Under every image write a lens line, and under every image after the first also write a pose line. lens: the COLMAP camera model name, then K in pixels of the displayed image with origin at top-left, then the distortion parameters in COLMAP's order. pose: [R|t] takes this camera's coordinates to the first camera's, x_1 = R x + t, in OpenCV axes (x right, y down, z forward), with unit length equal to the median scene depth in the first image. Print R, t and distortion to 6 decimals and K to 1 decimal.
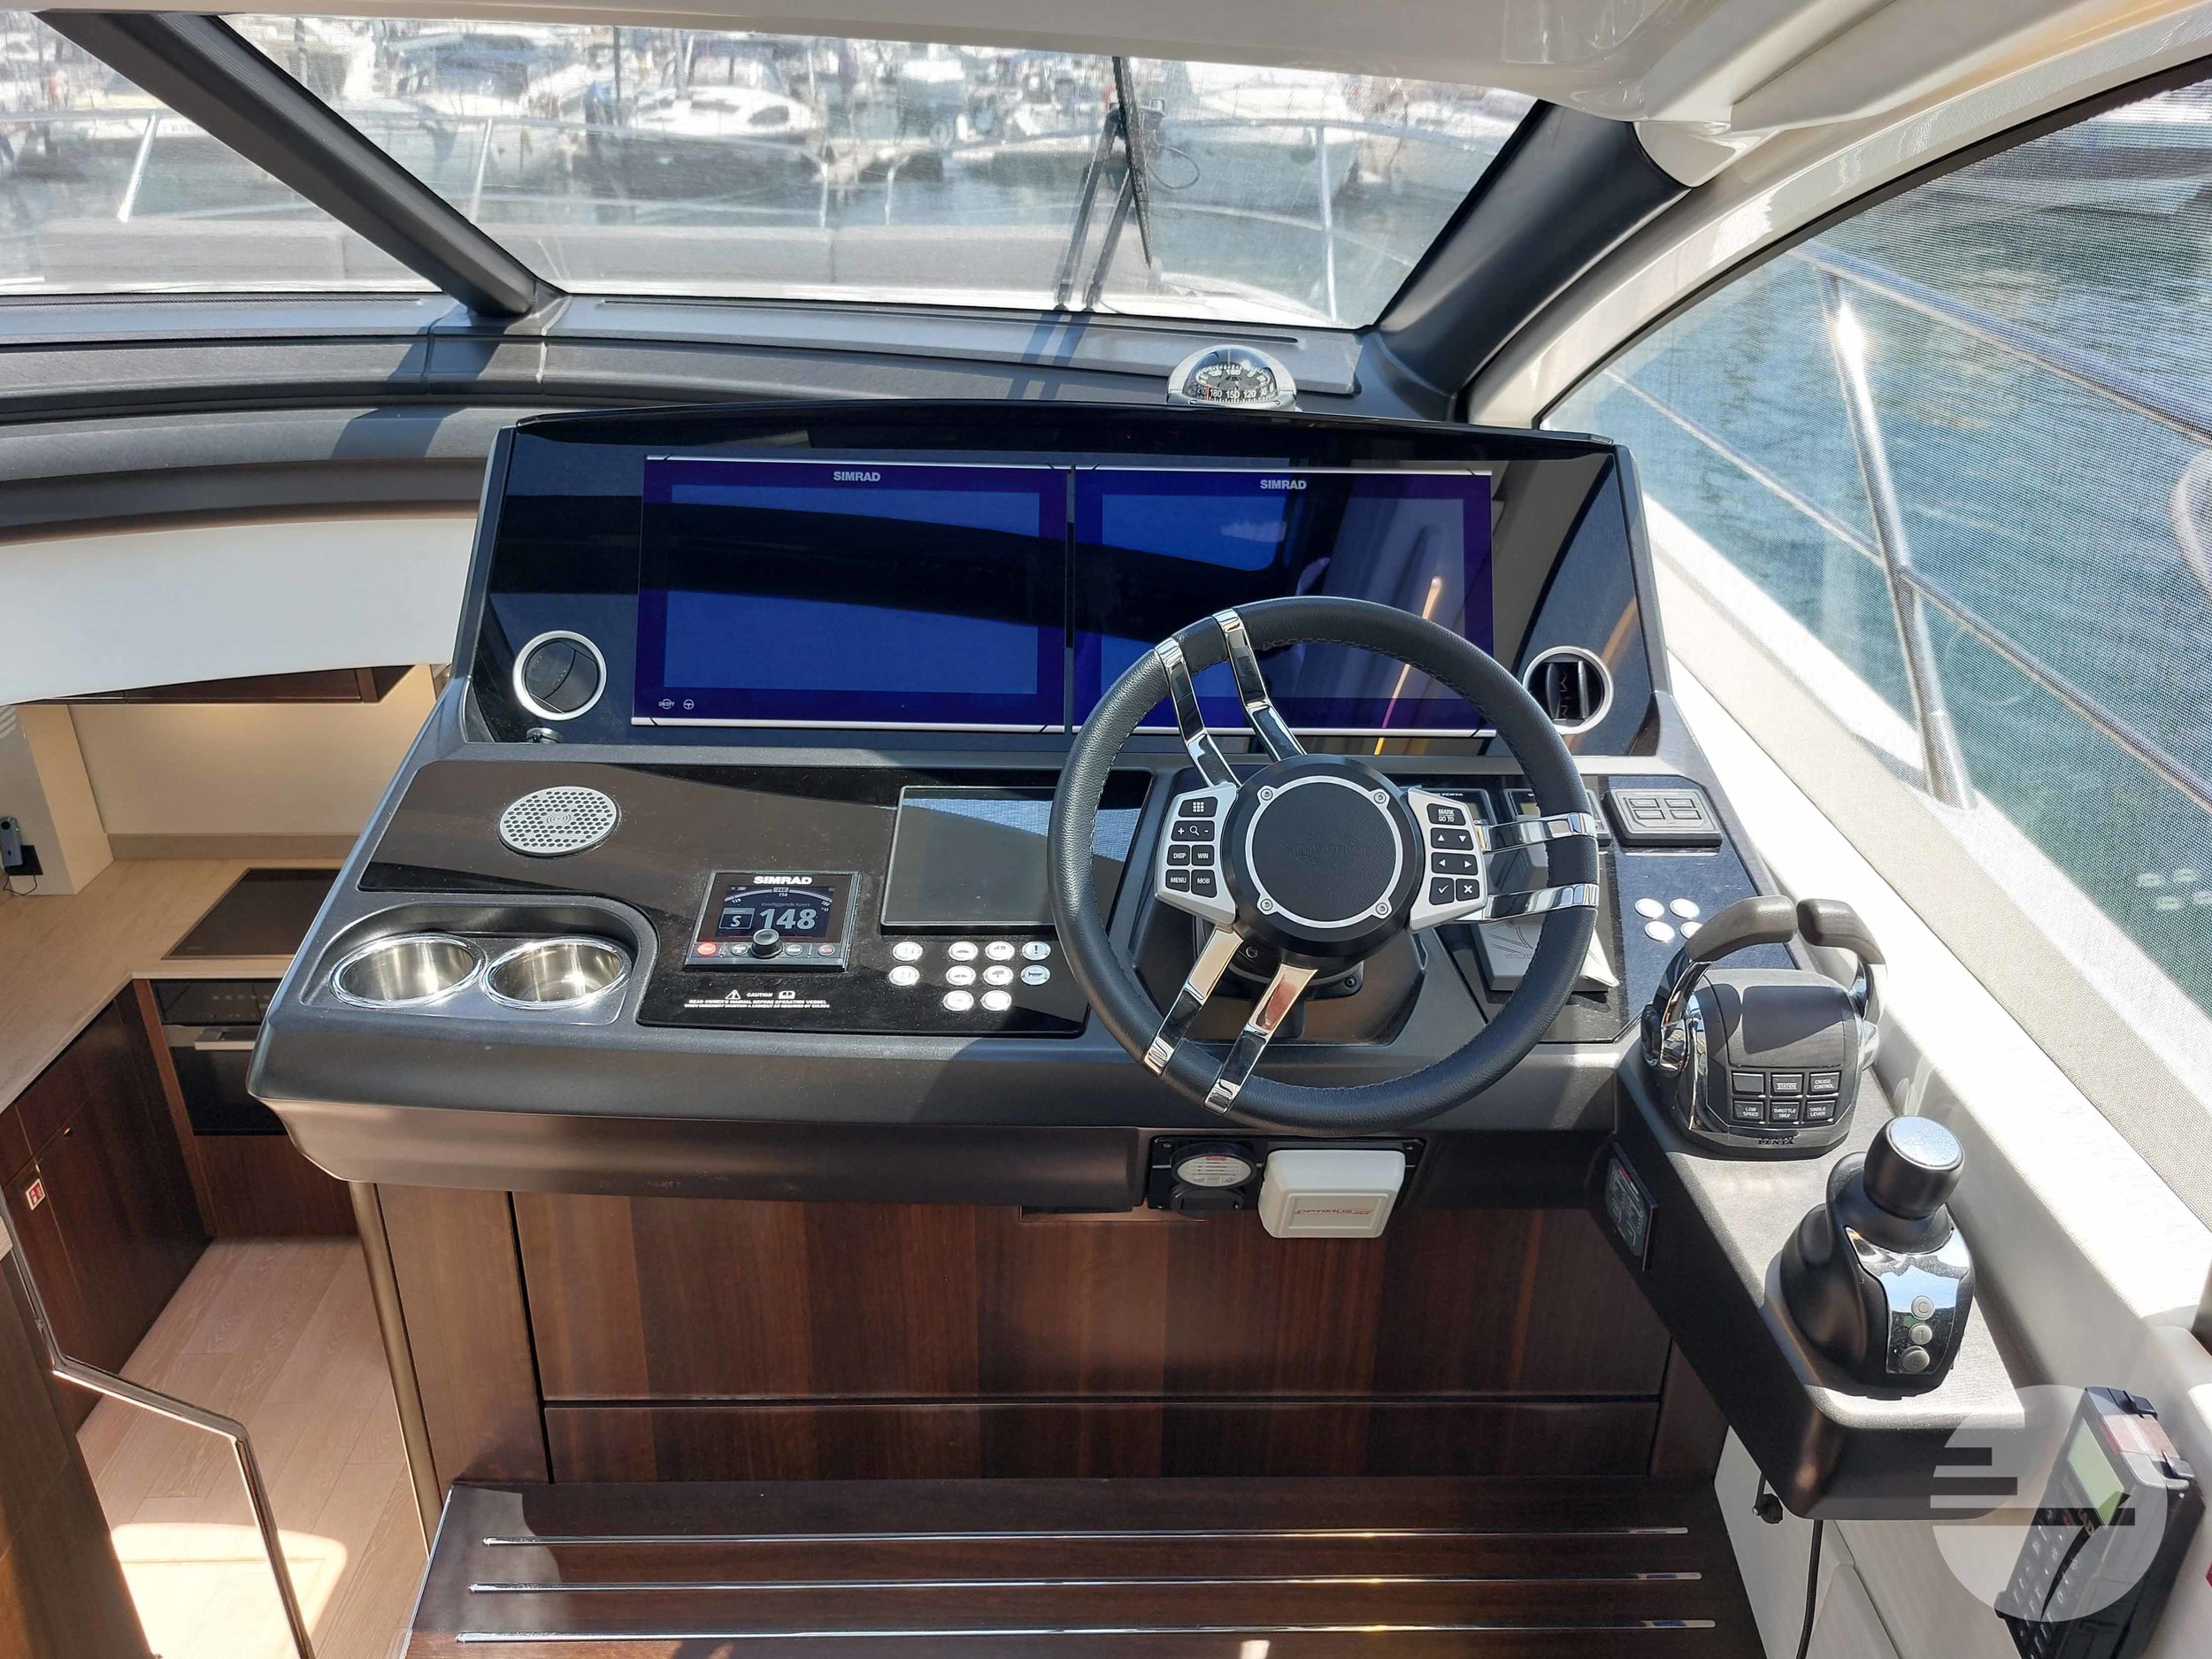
lens RADIAL K [[1628.5, 0, 1088.5], [0, 1628.5, 822.1], [0, 0, 1]] dist [0.071128, -0.146342]
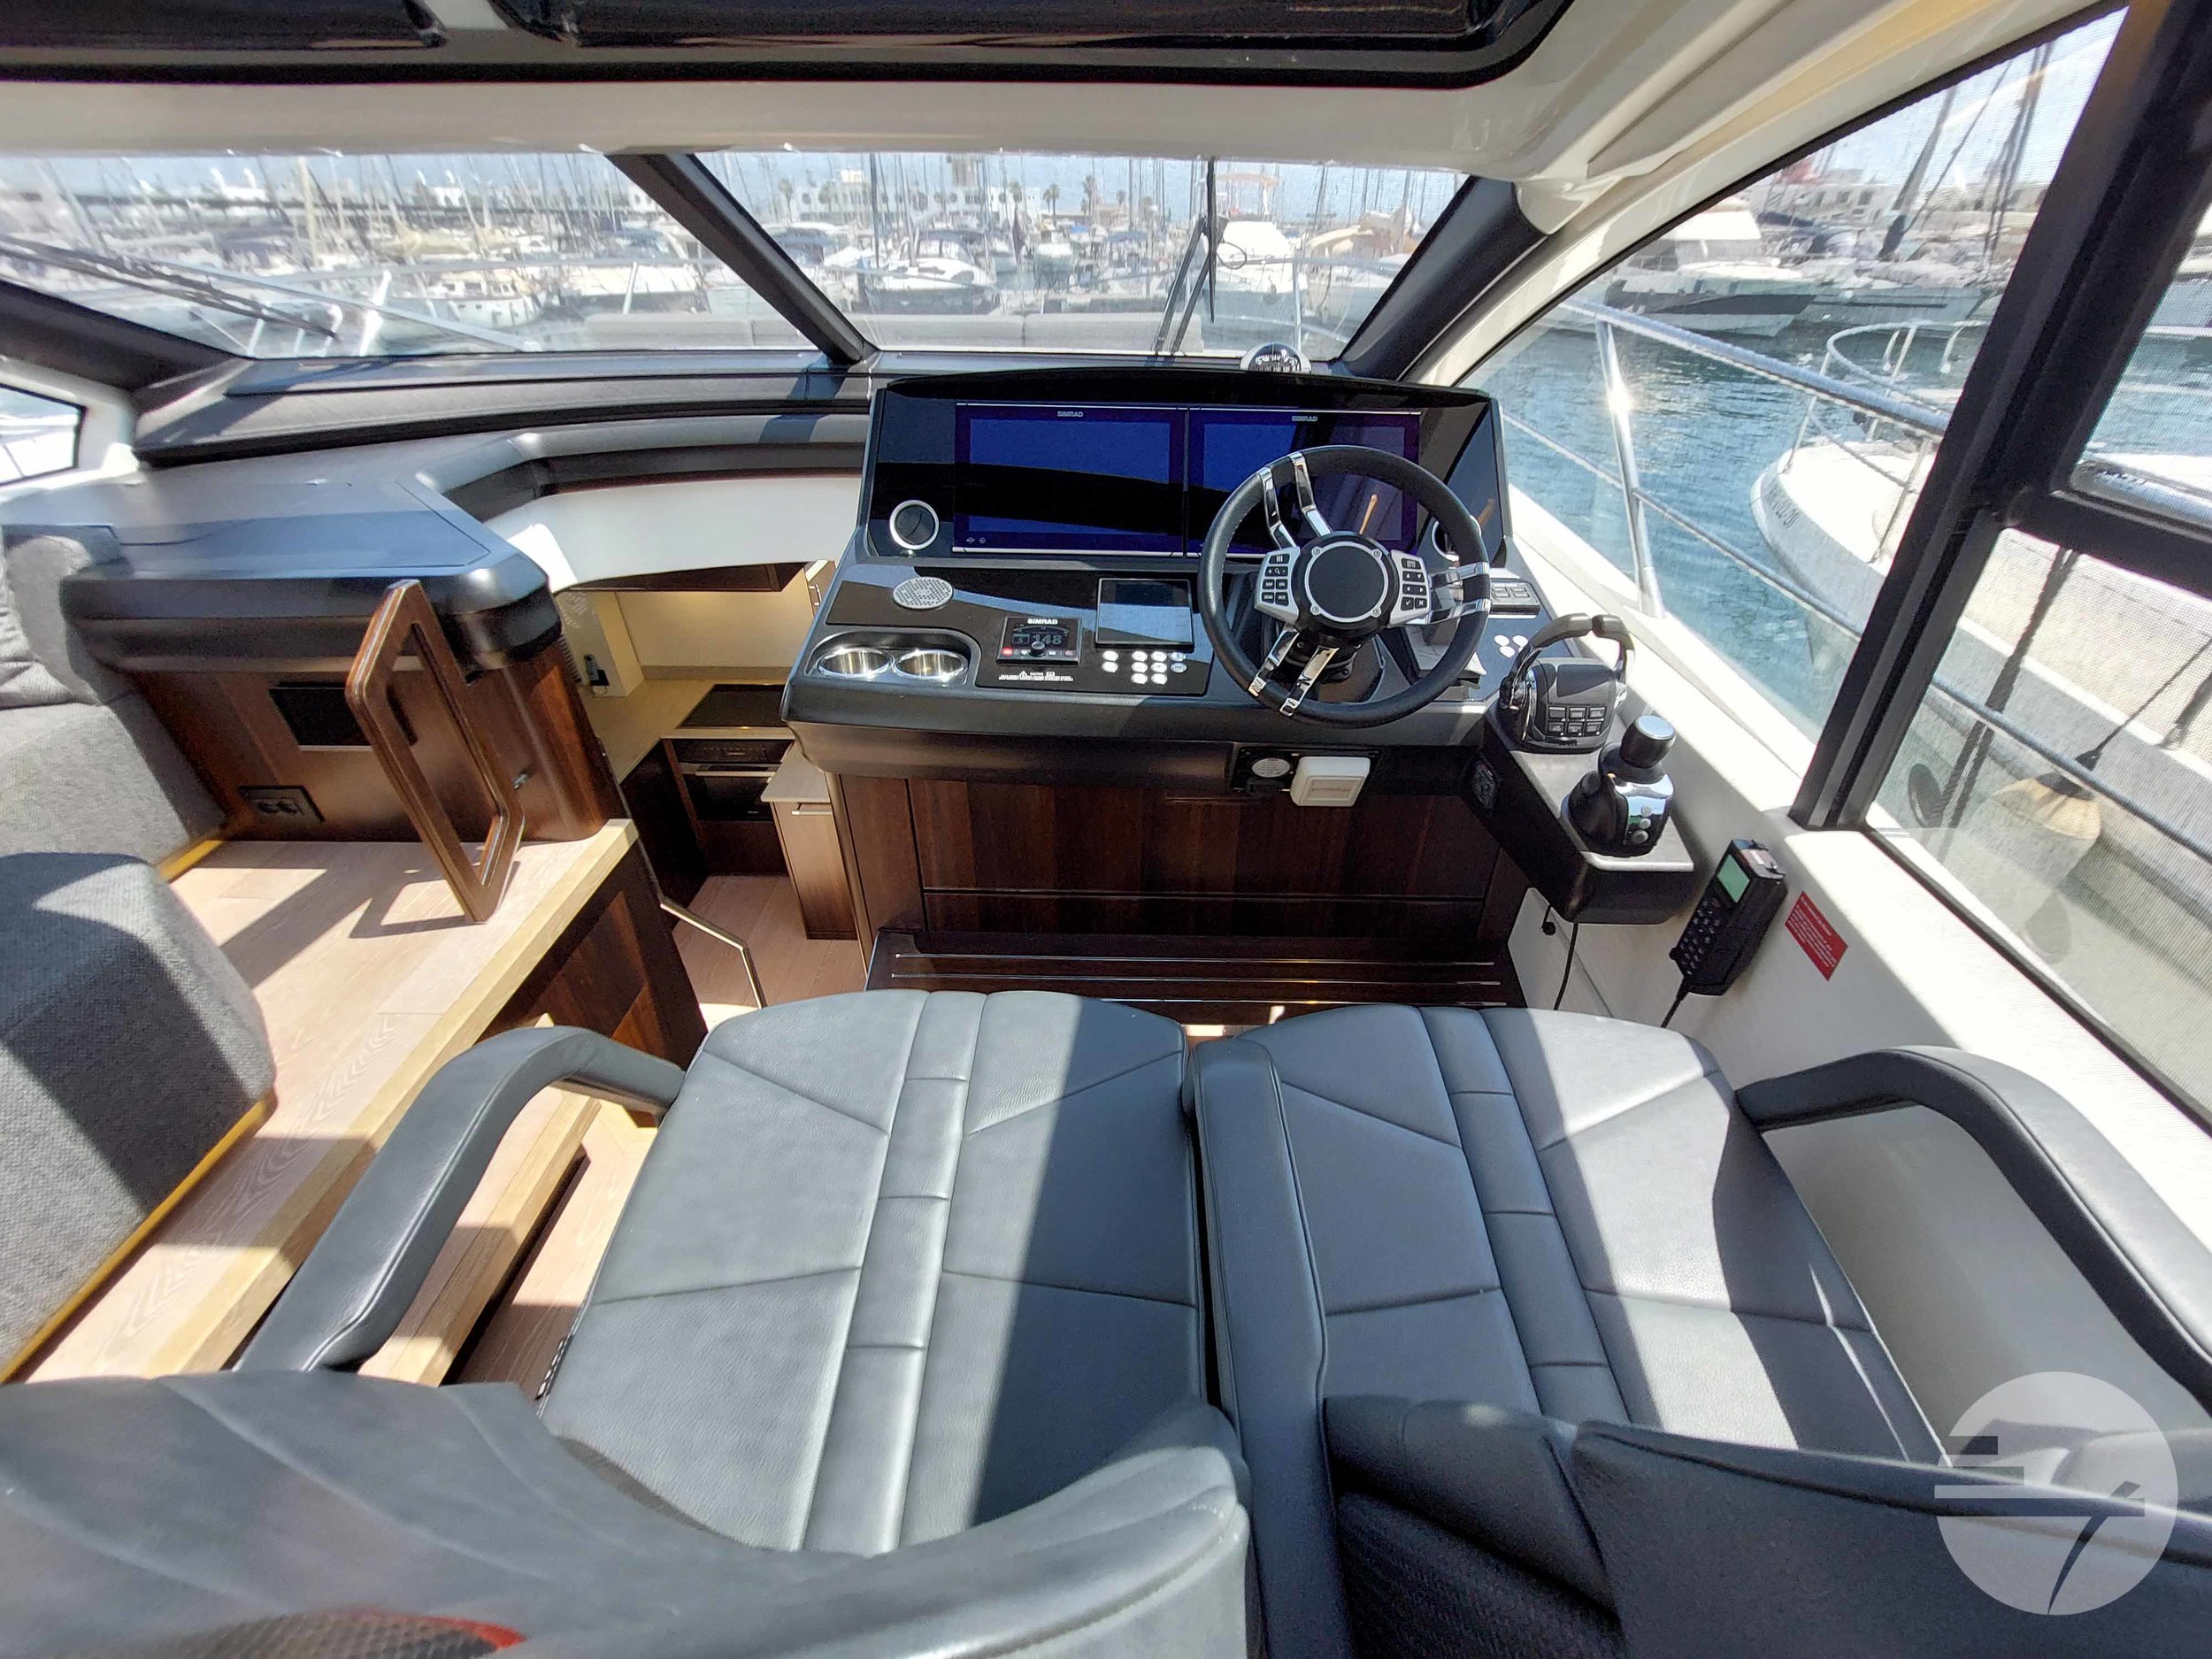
lens RADIAL K [[884.8, 0, 1106.0], [0, 884.8, 829.5], [0, 0, 1]] dist [-0.032821, 0.027322]
pose [[0.999335, 0.013779, -0.033768, -0.079065], [-0.008431, 0.988083, 0.153688, 0.121696], [0.035483, -0.153301, 0.987542, -0.051795]]
